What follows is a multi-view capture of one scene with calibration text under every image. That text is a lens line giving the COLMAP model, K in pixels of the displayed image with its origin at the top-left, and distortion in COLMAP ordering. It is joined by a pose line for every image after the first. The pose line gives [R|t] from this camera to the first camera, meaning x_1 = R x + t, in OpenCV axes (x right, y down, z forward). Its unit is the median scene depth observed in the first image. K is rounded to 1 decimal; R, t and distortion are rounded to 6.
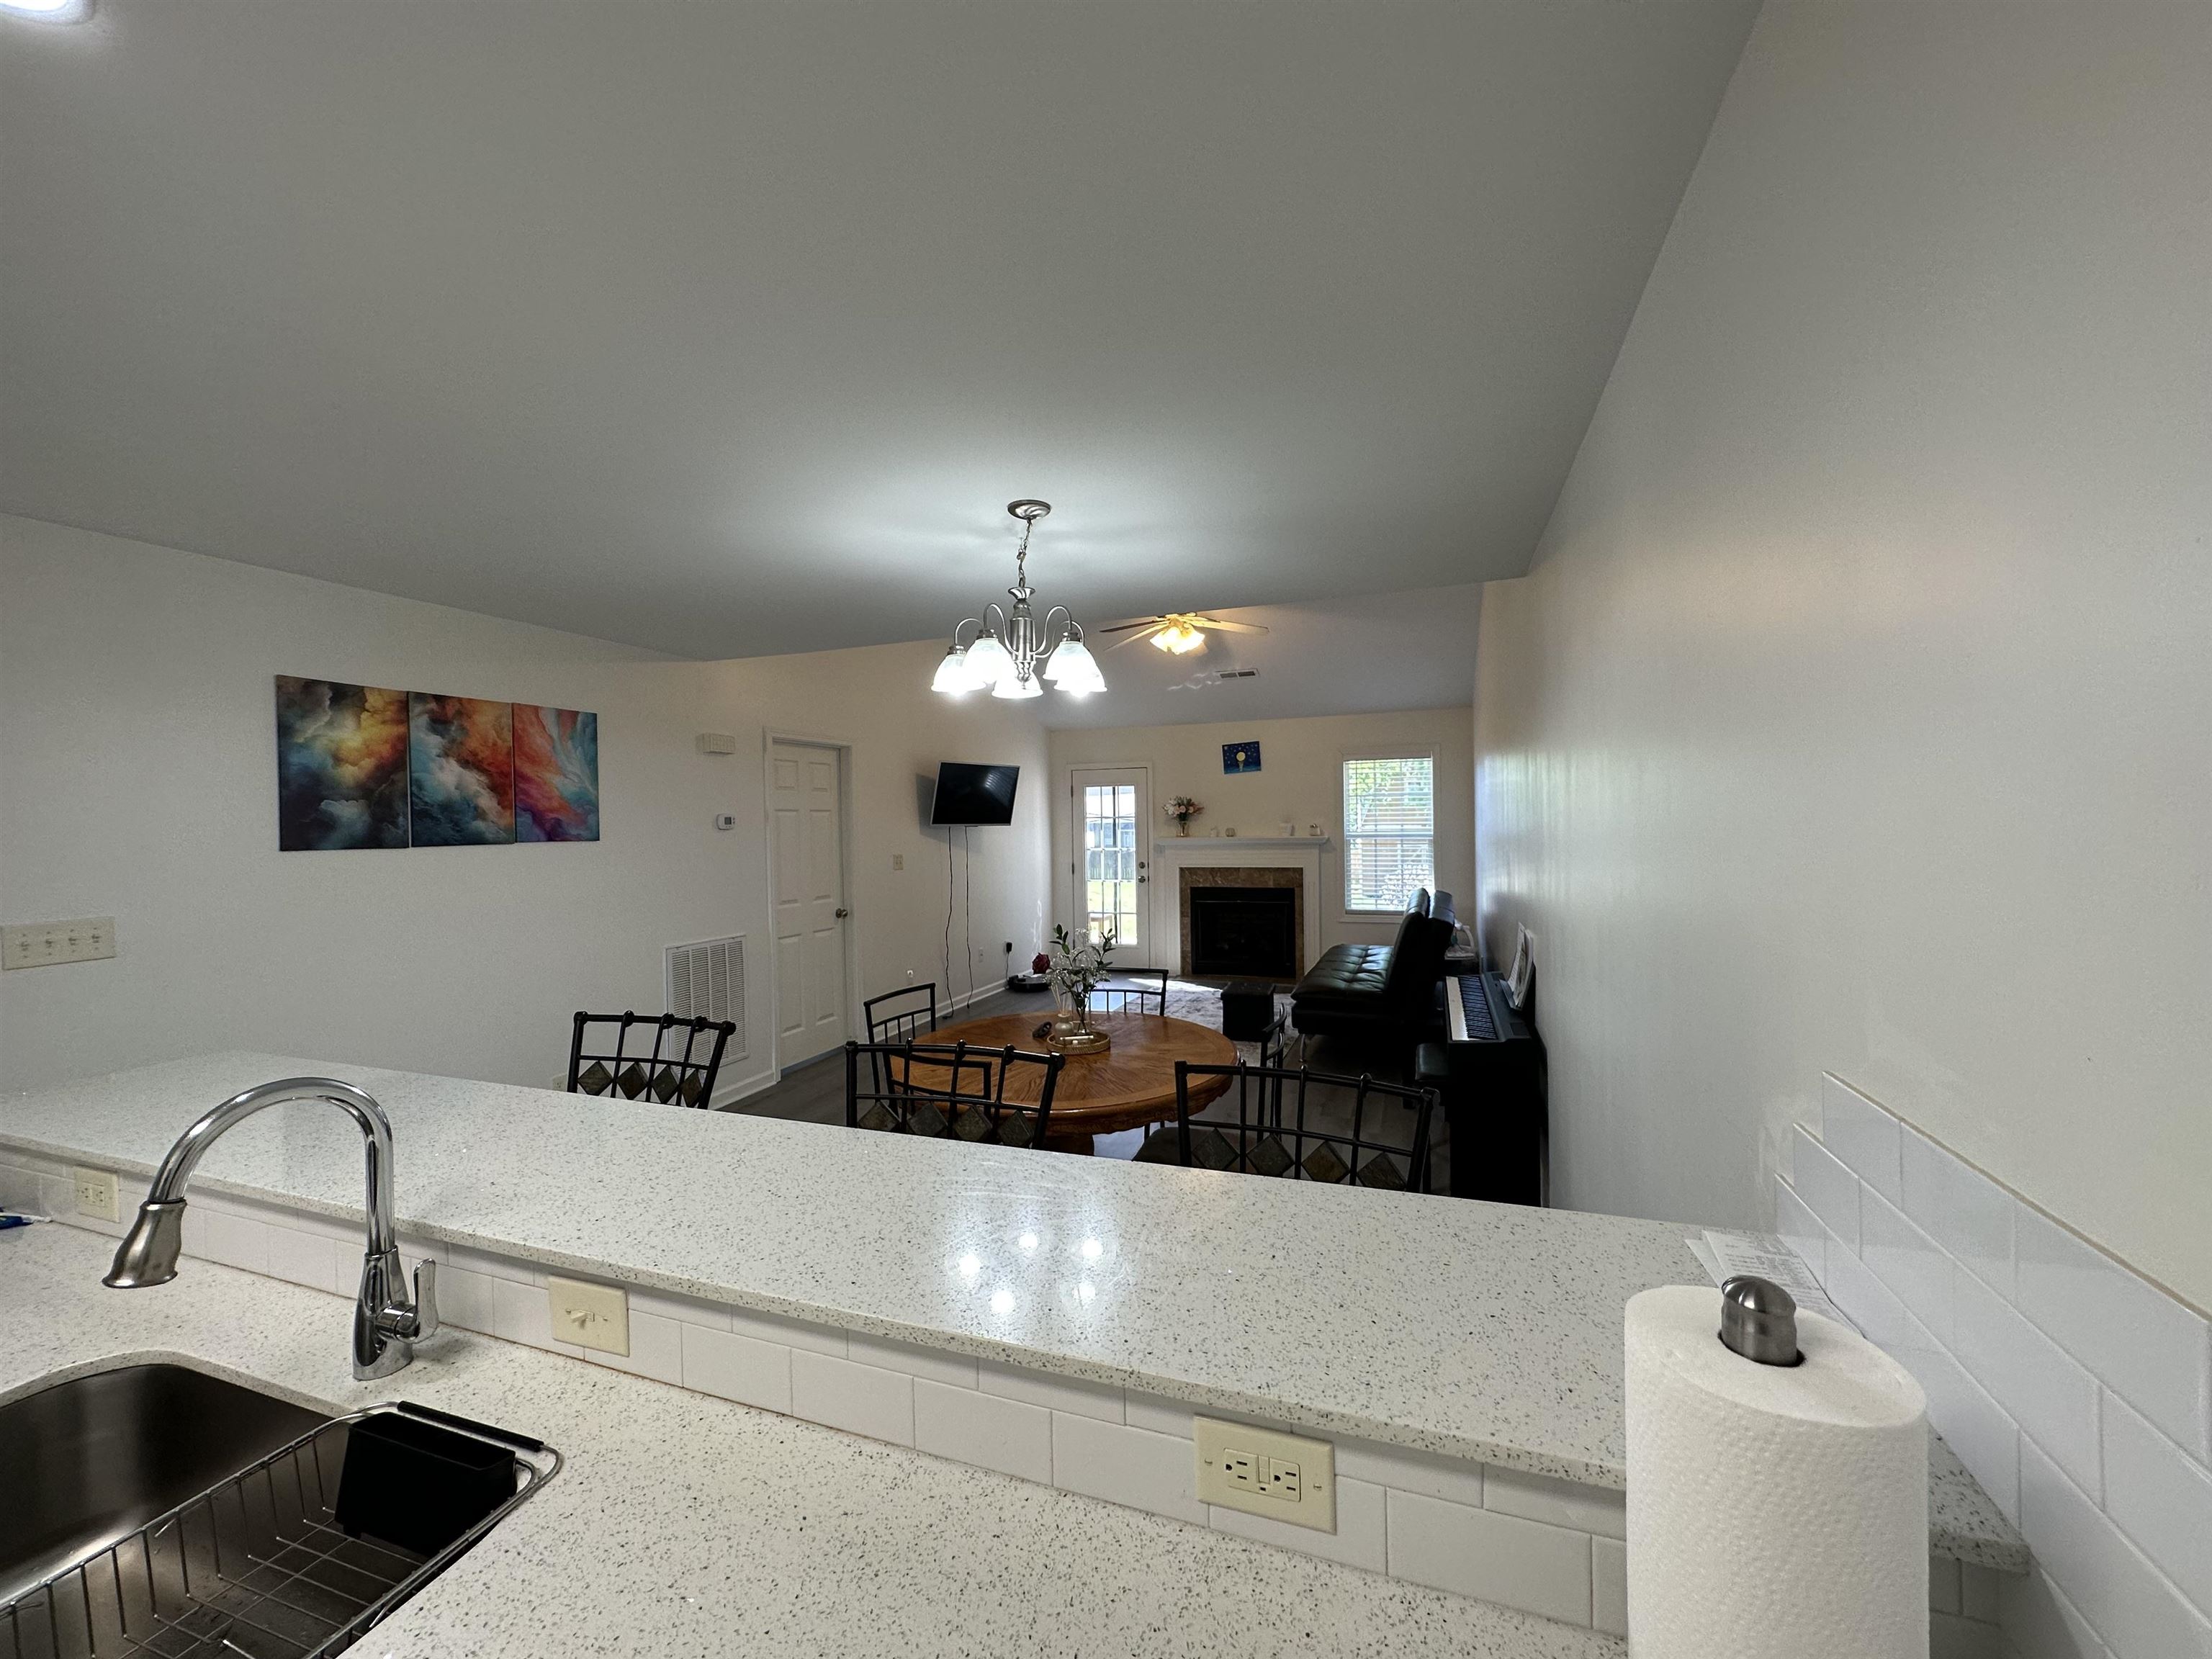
lens RADIAL K [[879.2, 0, 1095.6], [0, 879.2, 821.6], [0, 0, 1]] dist [-0.001030, 0.000550]
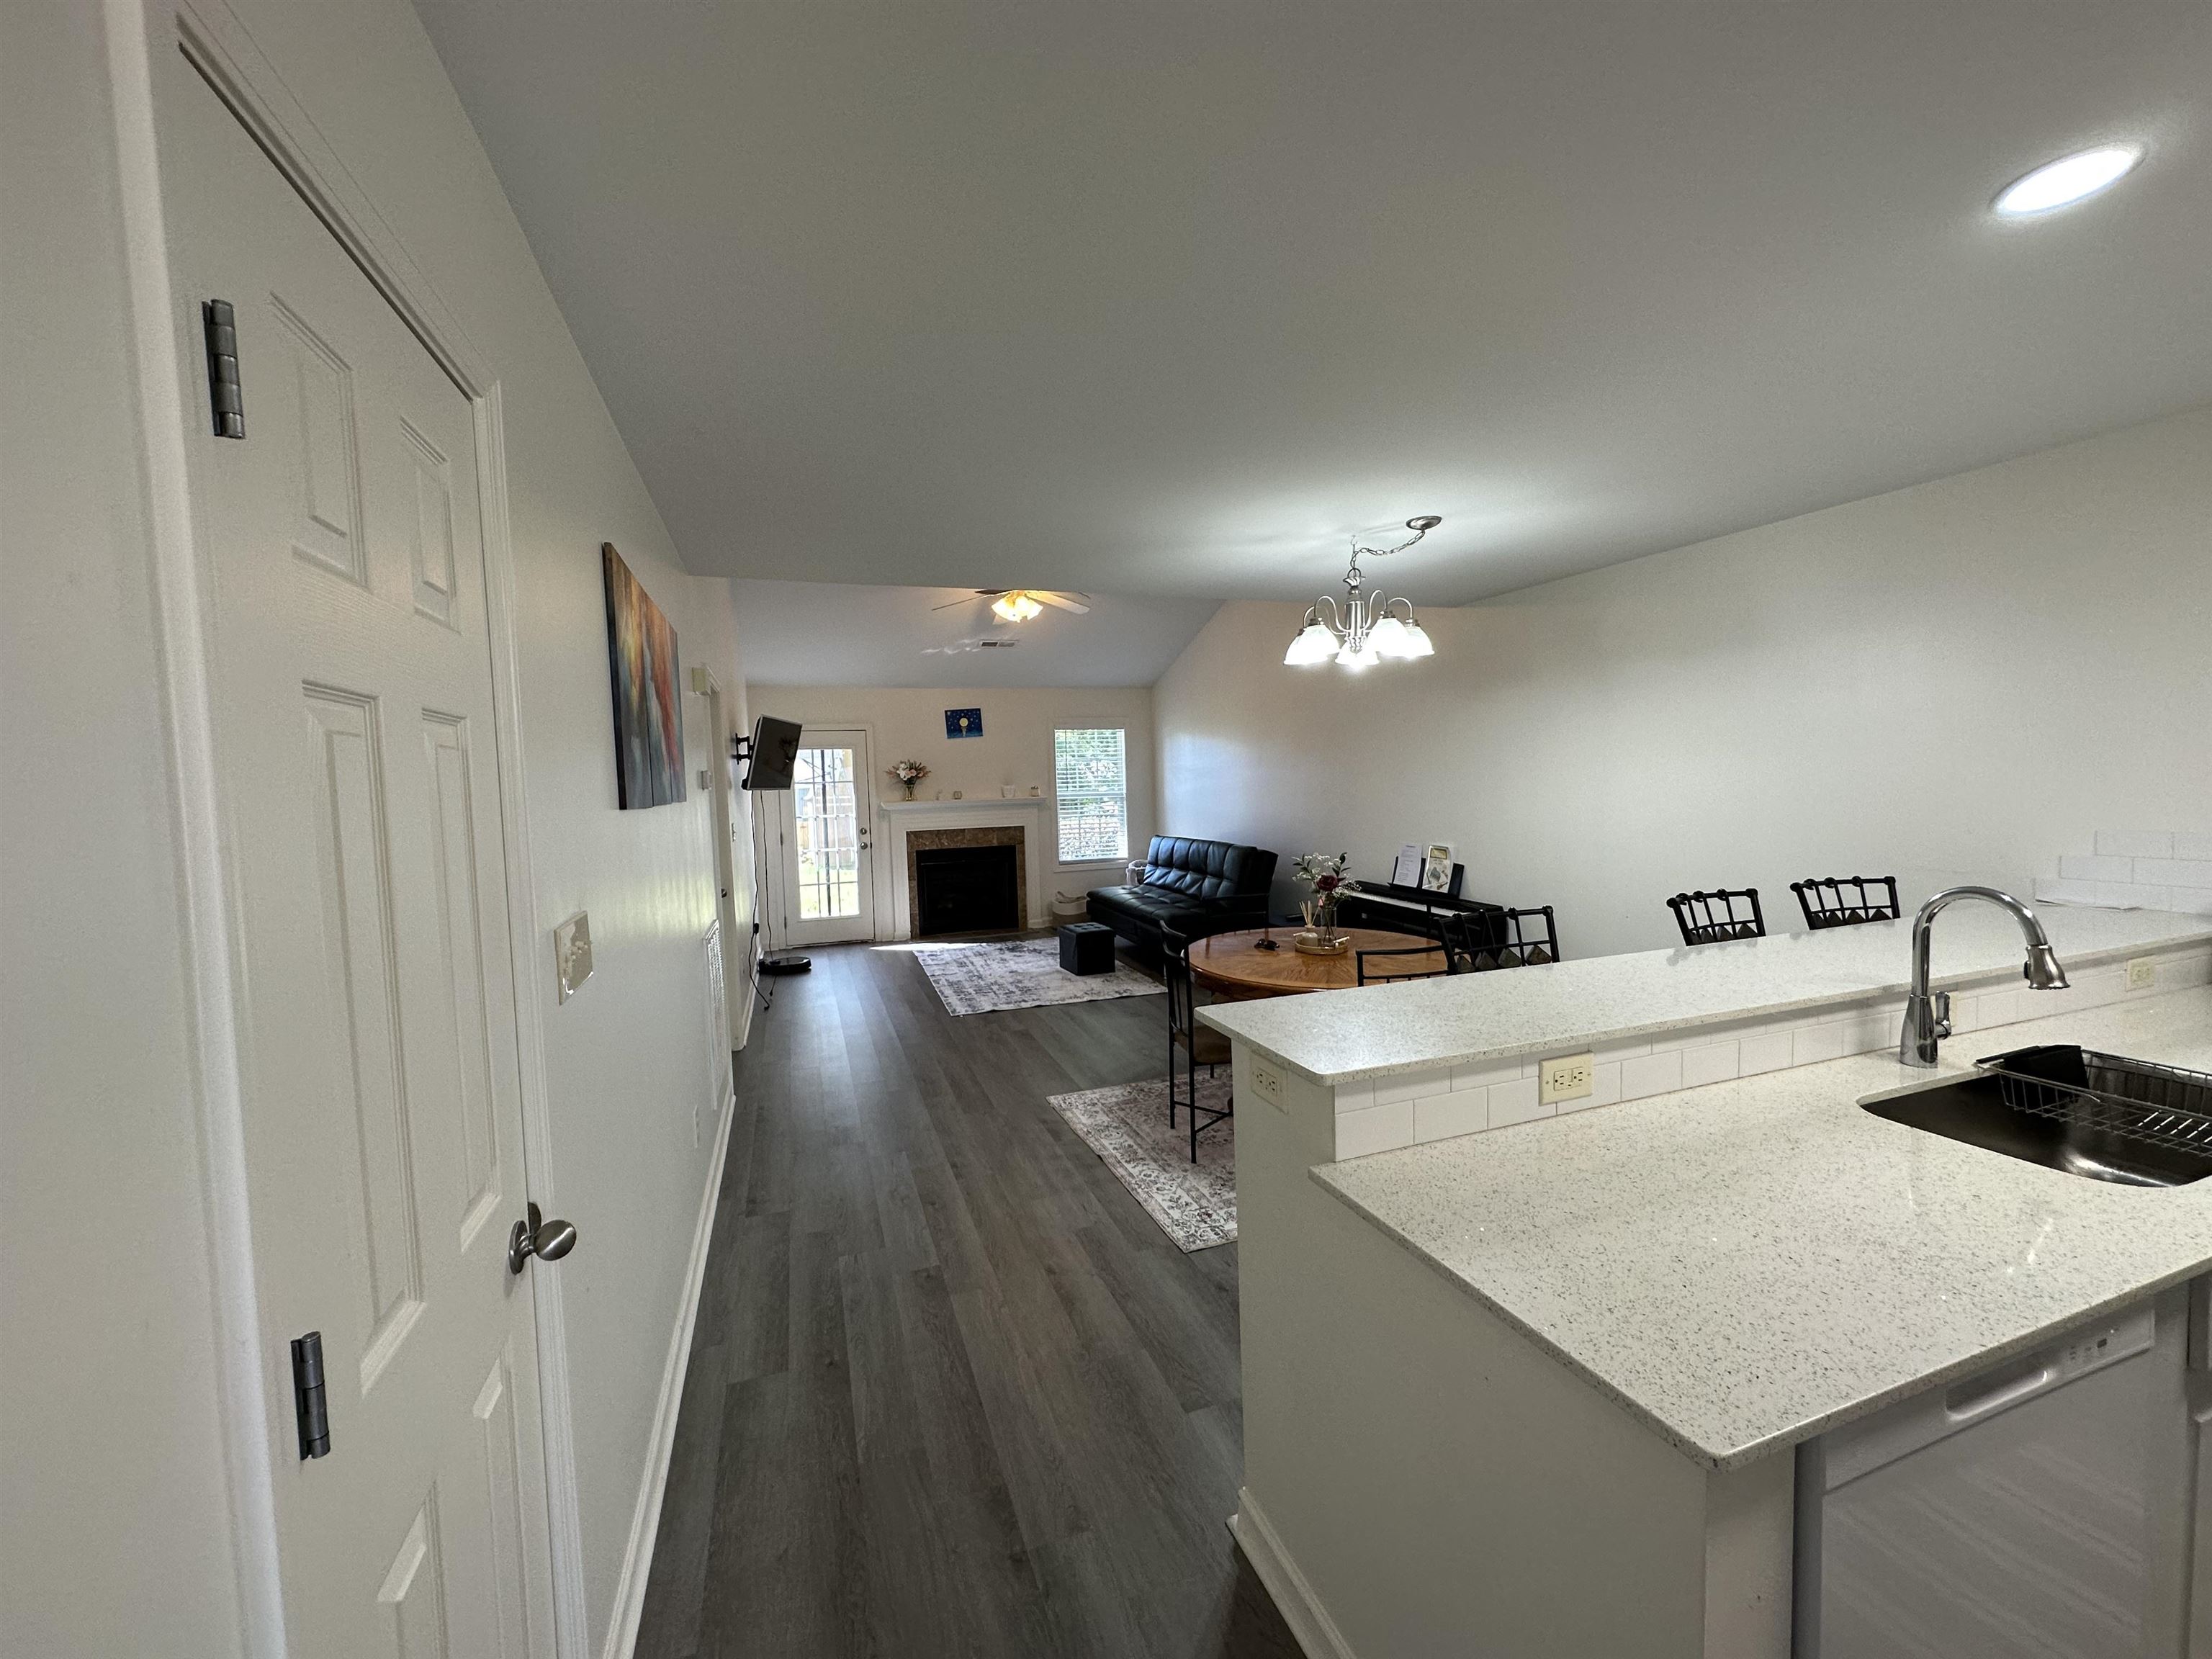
lens RADIAL K [[879.2, 0, 1095.0], [0, 879.2, 821.6], [0, 0, 1]] dist [-0.001030, 0.000550]
pose [[0.767313, -0.035388, 0.640295, -0.392301], [0.014861, 0.999189, 0.037414, 0.007093], [-0.641100, -0.019192, 0.767217, 0.100316]]
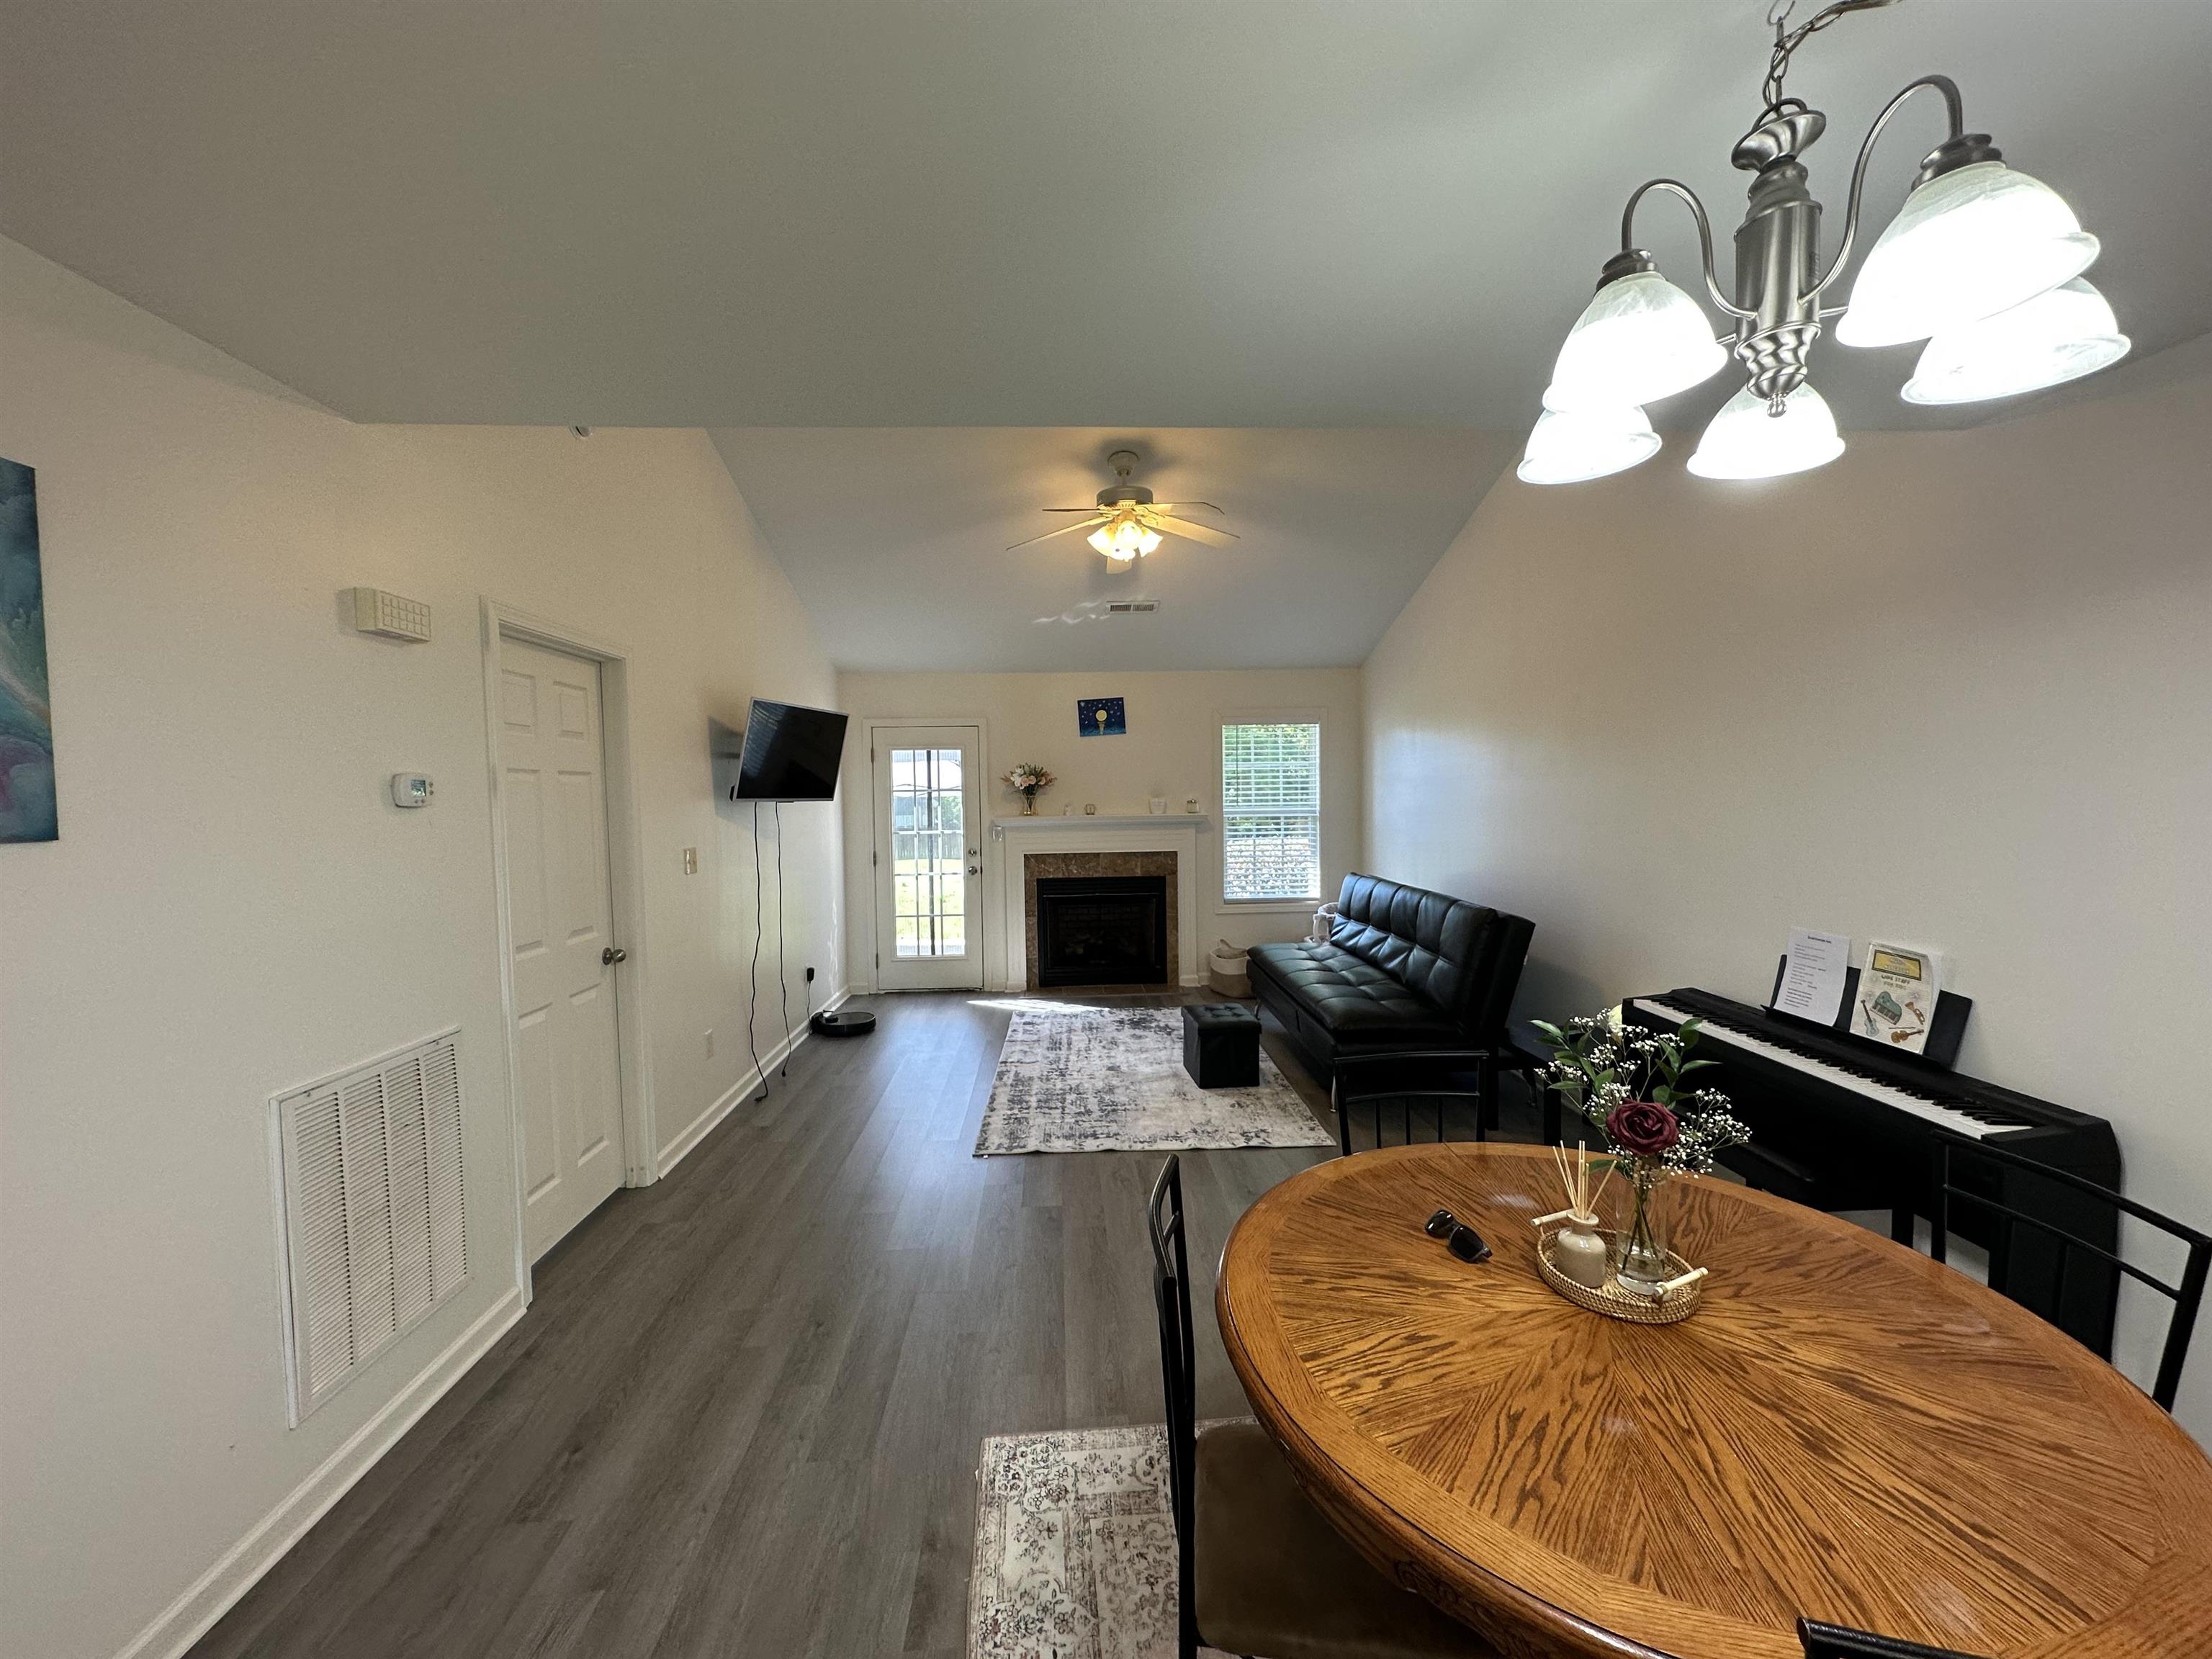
lens RADIAL K [[879.2, 0, 1097.1], [0, 879.2, 824.7], [0, 0, 1]] dist [-0.001030, 0.000550]
pose [[0.914307, -0.009586, 0.404909, -0.168947], [-0.002966, 0.999535, 0.030360, 0.001760], [-0.405011, -0.028959, 0.913853, 0.264109]]
